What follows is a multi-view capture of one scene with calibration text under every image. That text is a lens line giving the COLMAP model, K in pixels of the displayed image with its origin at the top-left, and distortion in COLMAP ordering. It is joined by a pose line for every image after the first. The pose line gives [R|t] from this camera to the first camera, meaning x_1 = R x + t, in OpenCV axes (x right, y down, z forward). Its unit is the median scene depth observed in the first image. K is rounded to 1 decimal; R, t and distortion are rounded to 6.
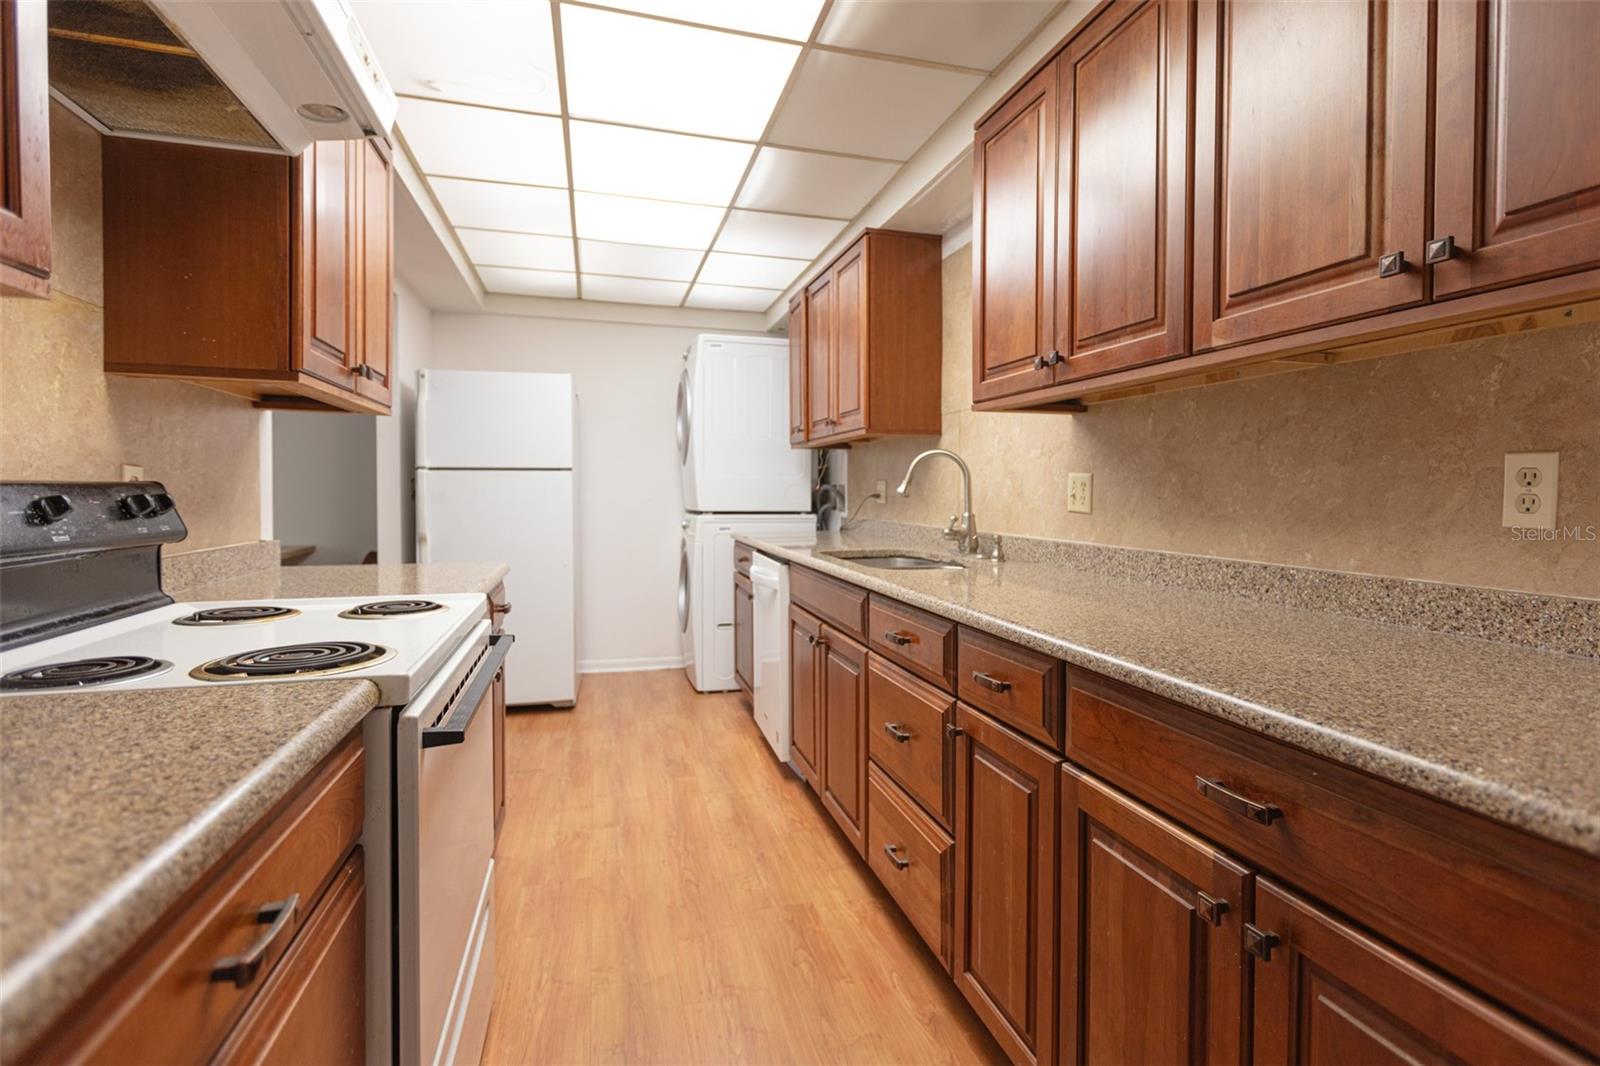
lens RADIAL K [[806.1, 0, 804.4], [0, 806.1, 515.8], [0, 0, 1]] dist [0.003507, 0.000520]
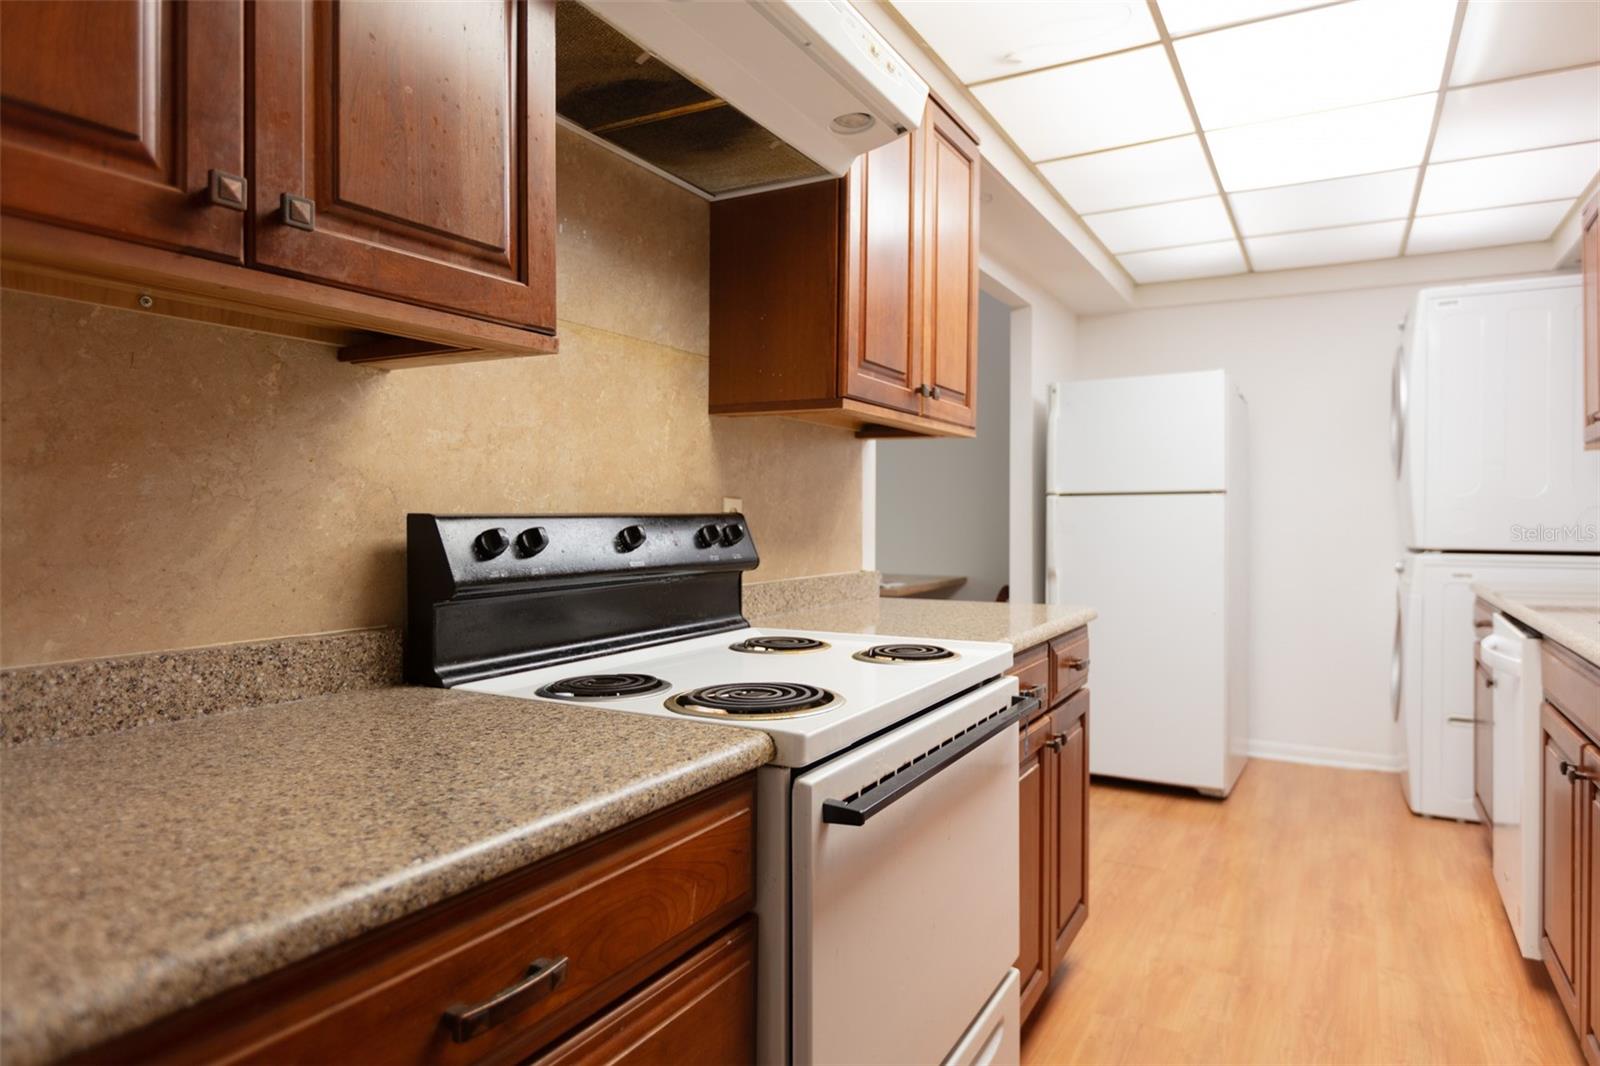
lens RADIAL K [[942.1, 0, 800.0], [0, 942.1, 533.0], [0, 0, 1]] dist [-0.005345, -0.002219]
pose [[0.716319, 0.006558, -0.697742, 0.102543], [-0.017899, 0.999799, -0.008979, -0.004656], [0.697543, 0.018921, 0.716293, 0.132399]]
